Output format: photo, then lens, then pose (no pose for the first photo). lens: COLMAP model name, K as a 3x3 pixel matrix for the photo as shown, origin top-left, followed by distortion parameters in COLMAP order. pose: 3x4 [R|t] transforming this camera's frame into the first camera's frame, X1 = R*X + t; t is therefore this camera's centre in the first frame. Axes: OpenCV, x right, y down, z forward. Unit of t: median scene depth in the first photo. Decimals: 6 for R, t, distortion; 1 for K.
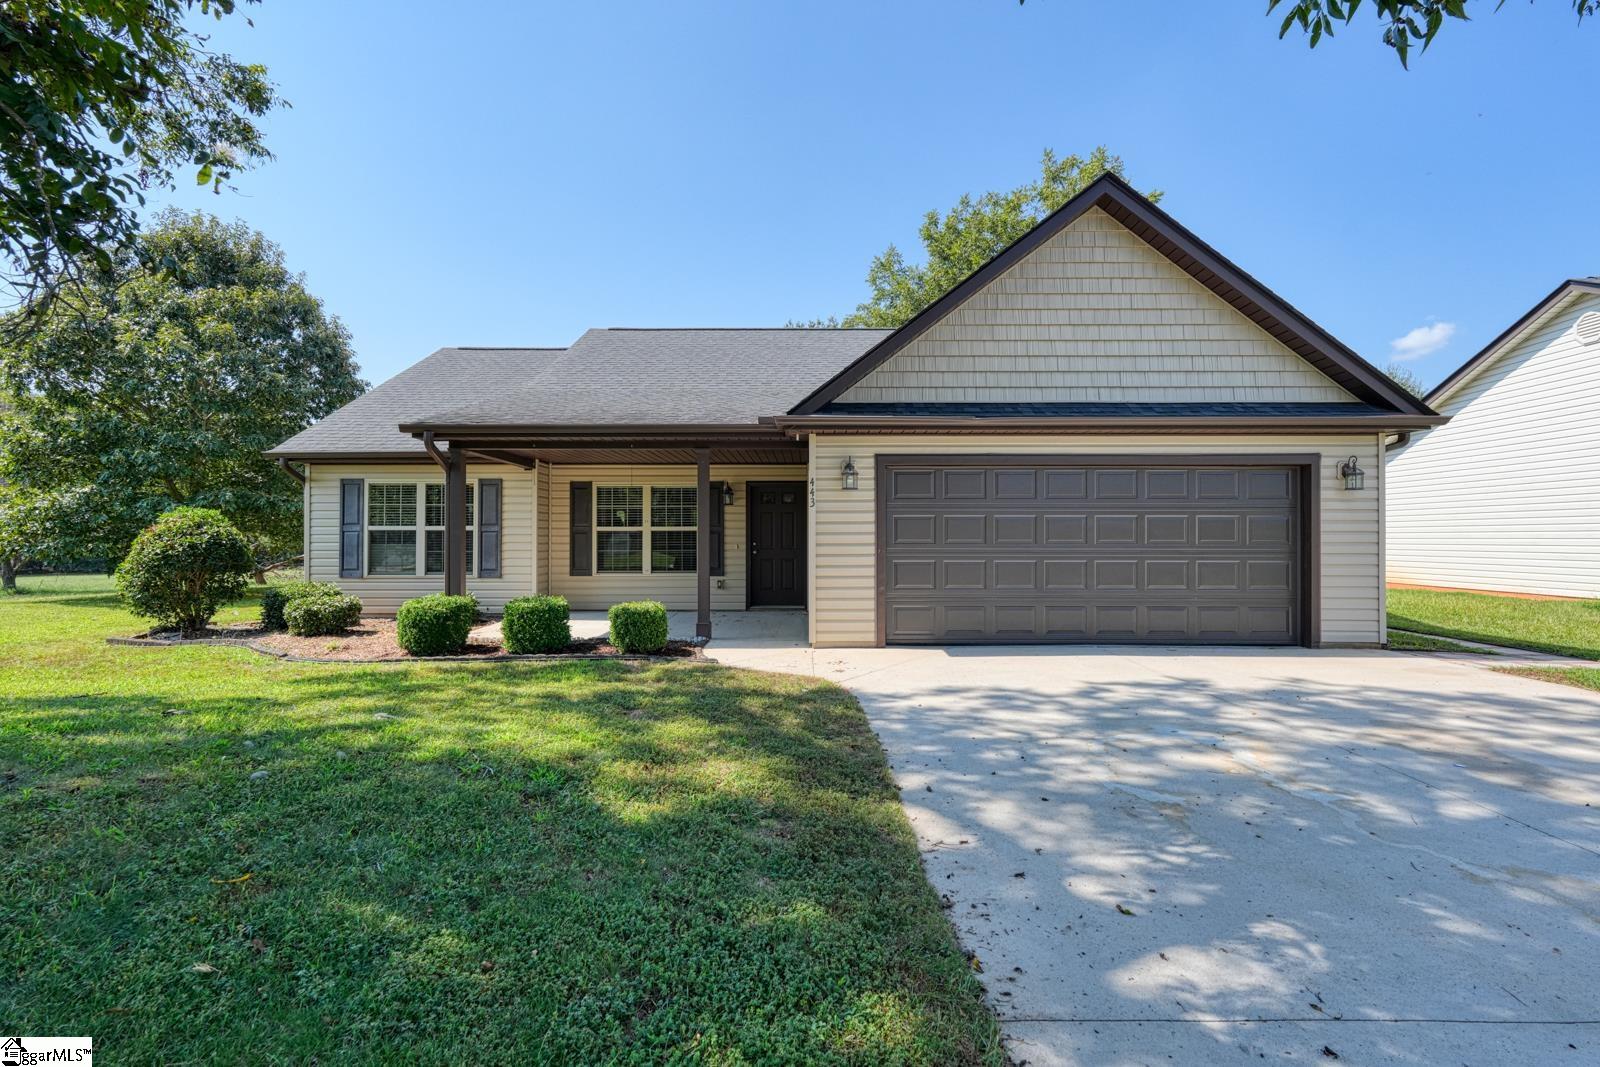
lens RADIAL K [[696.3, 0, 797.6], [0, 696.3, 539.3], [0, 0, 1]] dist [0.001603, 0.000231]
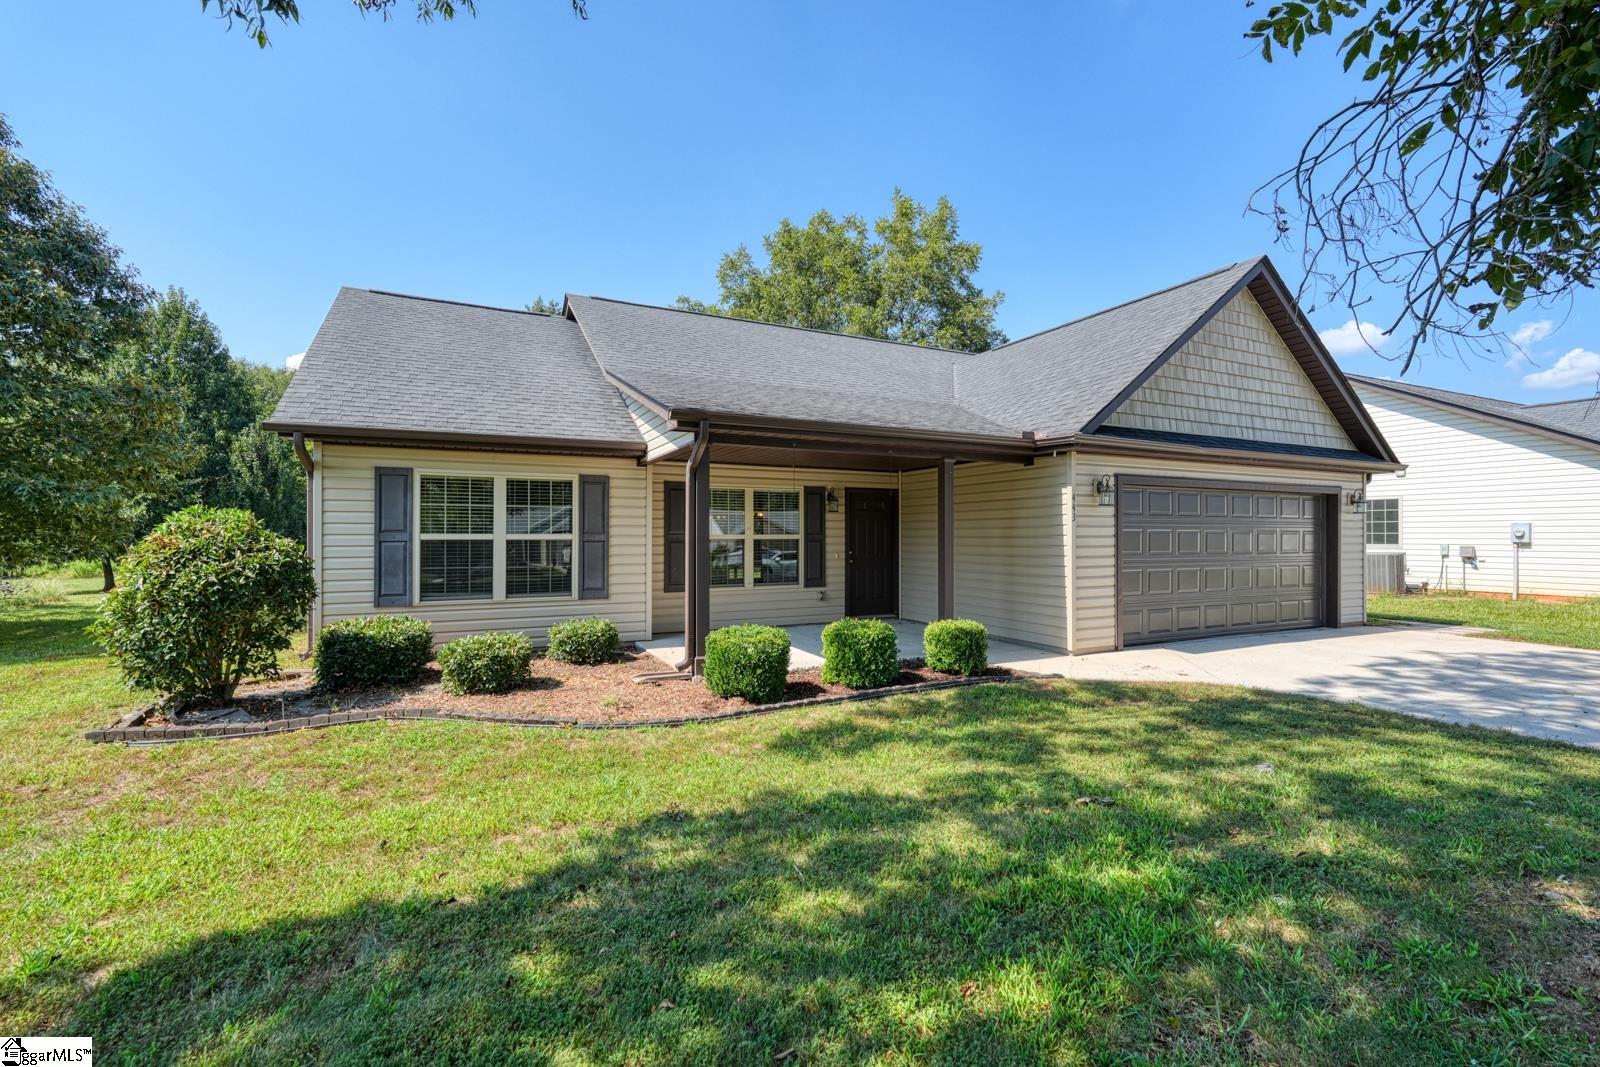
lens RADIAL K [[696.3, 0, 797.6], [0, 696.3, 539.3], [0, 0, 1]] dist [0.001603, 0.000231]
pose [[0.892327, -0.001585, 0.451387, -0.593216], [-0.000905, 0.999986, 0.005299, -0.017762], [-0.451389, -0.005137, 0.892312, 0.180936]]
